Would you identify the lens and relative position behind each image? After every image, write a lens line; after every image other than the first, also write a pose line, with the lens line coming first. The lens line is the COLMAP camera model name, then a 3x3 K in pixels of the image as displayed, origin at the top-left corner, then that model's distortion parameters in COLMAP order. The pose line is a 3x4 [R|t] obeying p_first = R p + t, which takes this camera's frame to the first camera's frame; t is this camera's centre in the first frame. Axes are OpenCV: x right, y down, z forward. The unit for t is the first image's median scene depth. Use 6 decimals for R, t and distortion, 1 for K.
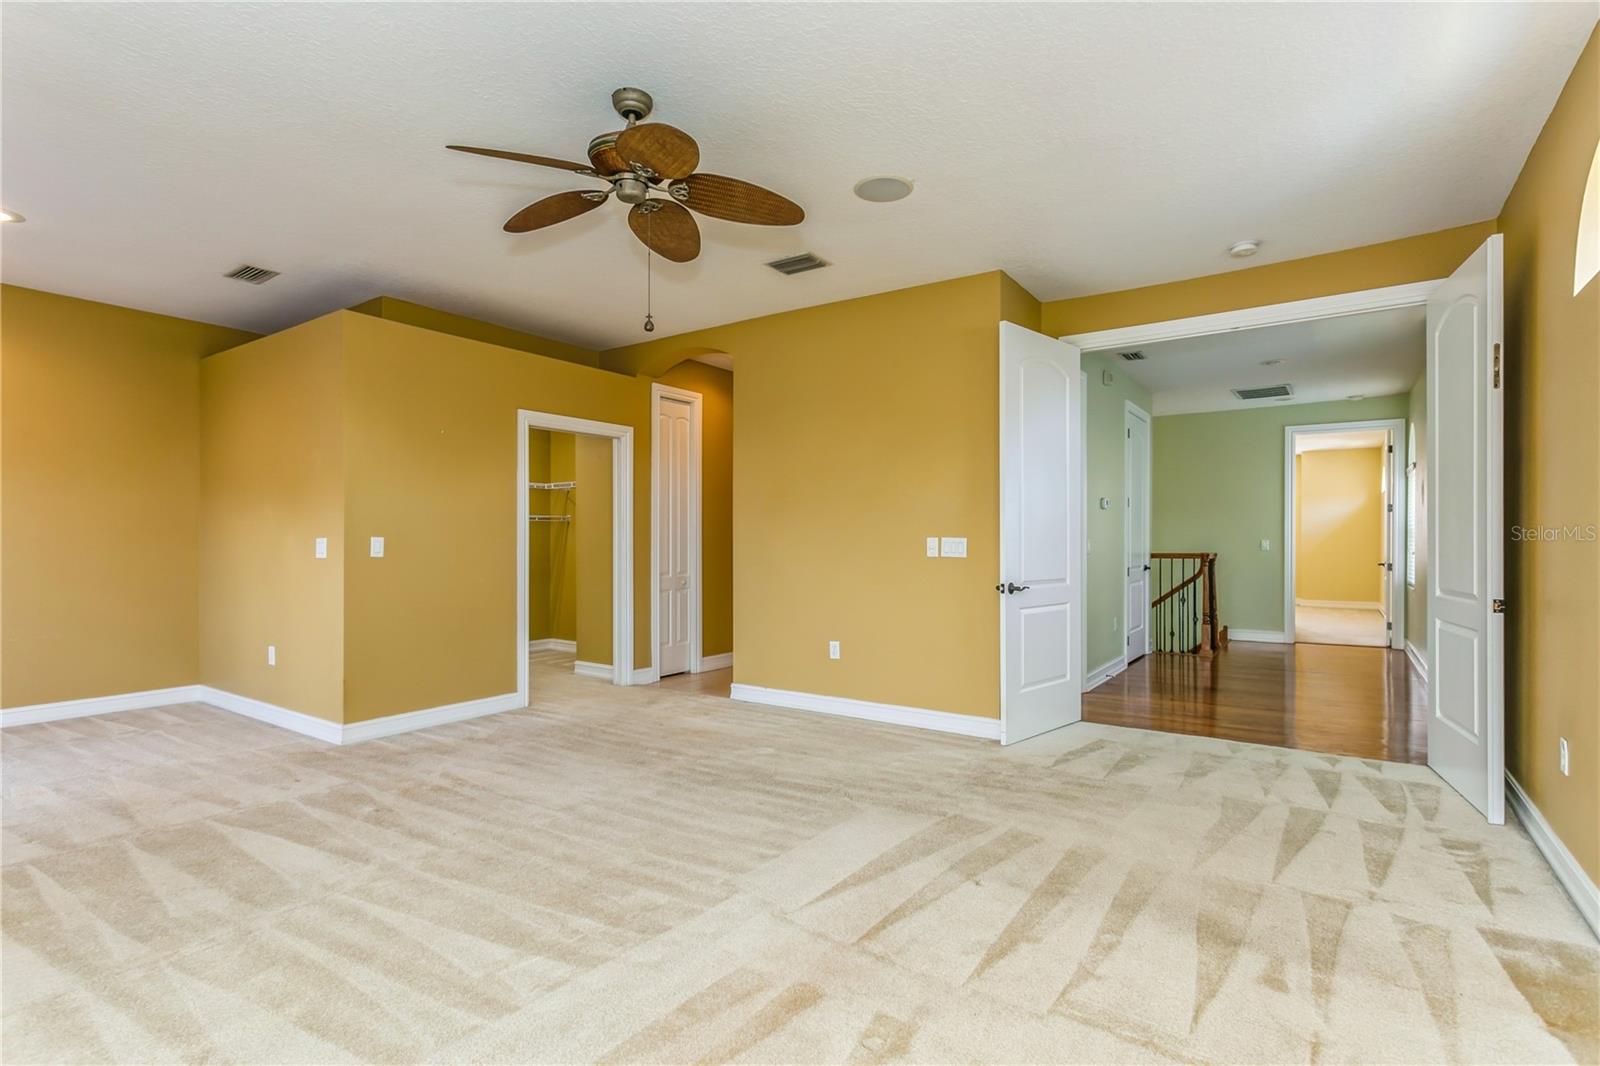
lens RADIAL K [[759.0, 0, 800.0], [0, 759.0, 533.0], [0, 0, 1]] dist [0.001771, 0.000383]
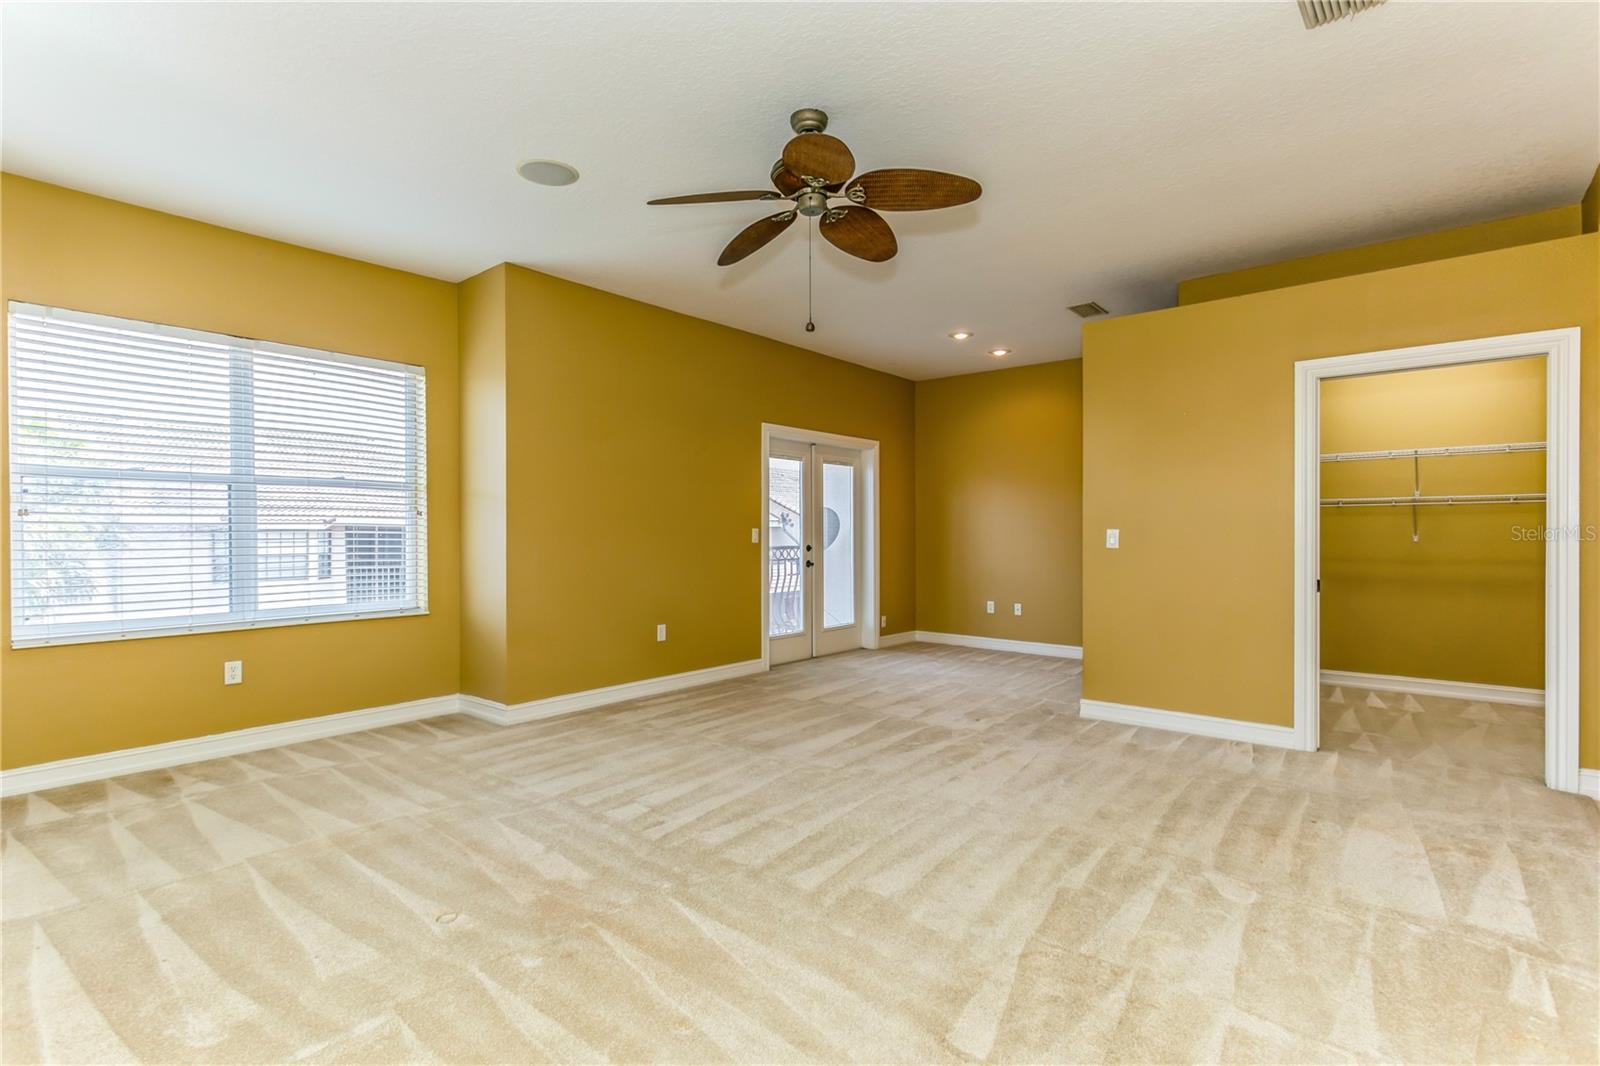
lens RADIAL K [[759.0, 0, 800.0], [0, 759.0, 533.0], [0, 0, 1]] dist [0.001771, 0.000383]
pose [[-0.083329, -0.000116, -0.996522, 0.636162], [0.008288, 0.999965, -0.000810, 0.009767], [0.996488, -0.008327, -0.083325, 0.817577]]
